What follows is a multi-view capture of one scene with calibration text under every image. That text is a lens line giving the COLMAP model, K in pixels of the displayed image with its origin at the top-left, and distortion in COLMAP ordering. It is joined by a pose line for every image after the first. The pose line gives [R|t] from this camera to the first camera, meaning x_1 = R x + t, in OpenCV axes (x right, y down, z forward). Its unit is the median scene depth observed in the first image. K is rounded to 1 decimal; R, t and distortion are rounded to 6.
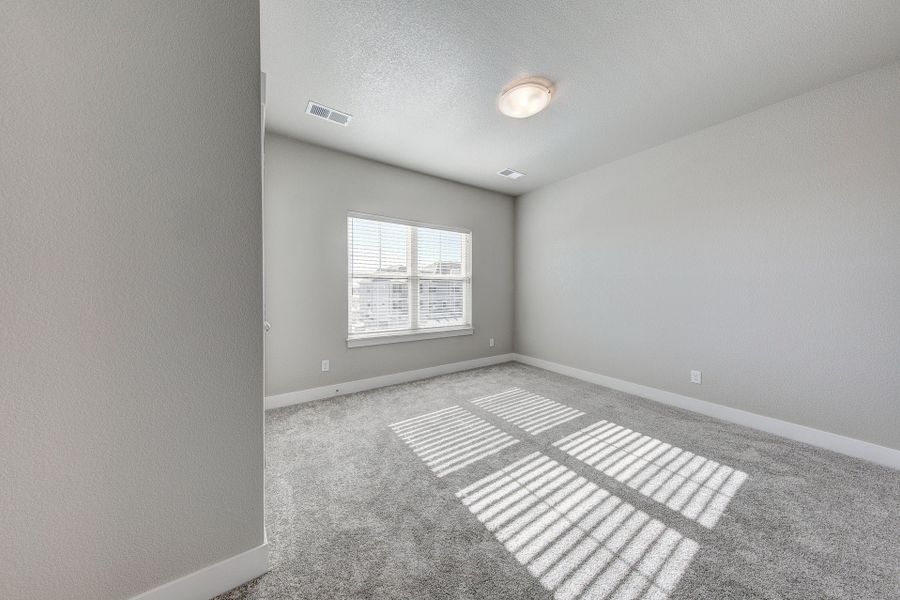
lens RADIAL K [[282.7, 0, 448.9], [0, 282.7, 293.4], [0, 0, 1]] dist [0.004592, 0.000037]
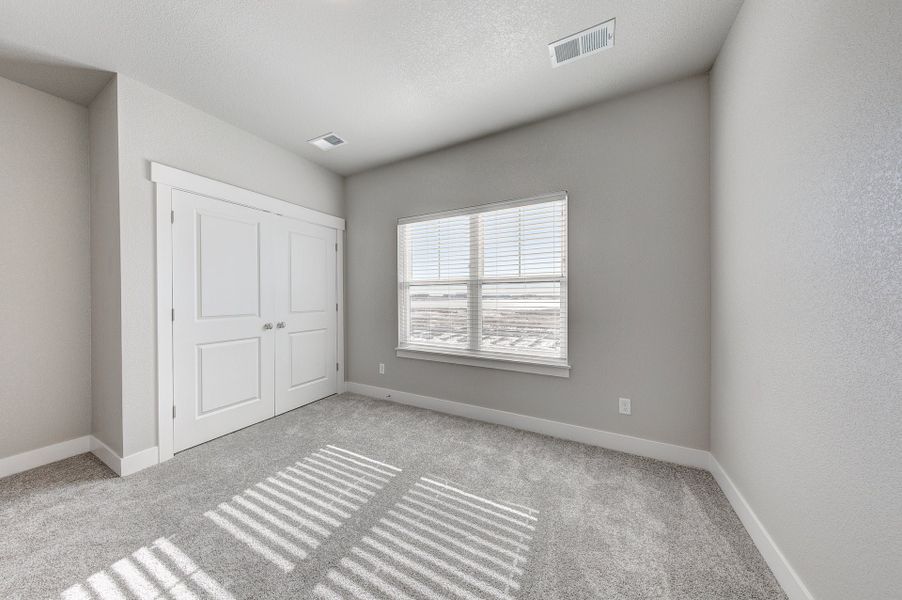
lens RADIAL K [[283.3, 0, 443.3], [0, 283.3, 296.3], [0, 0, 1]] dist [0.004592, 0.000037]
pose [[0.465517, -0.007887, -0.885004, 0.599331], [-0.006252, 0.999906, -0.012200, -0.009179], [0.885017, 0.011213, 0.465423, 0.676077]]
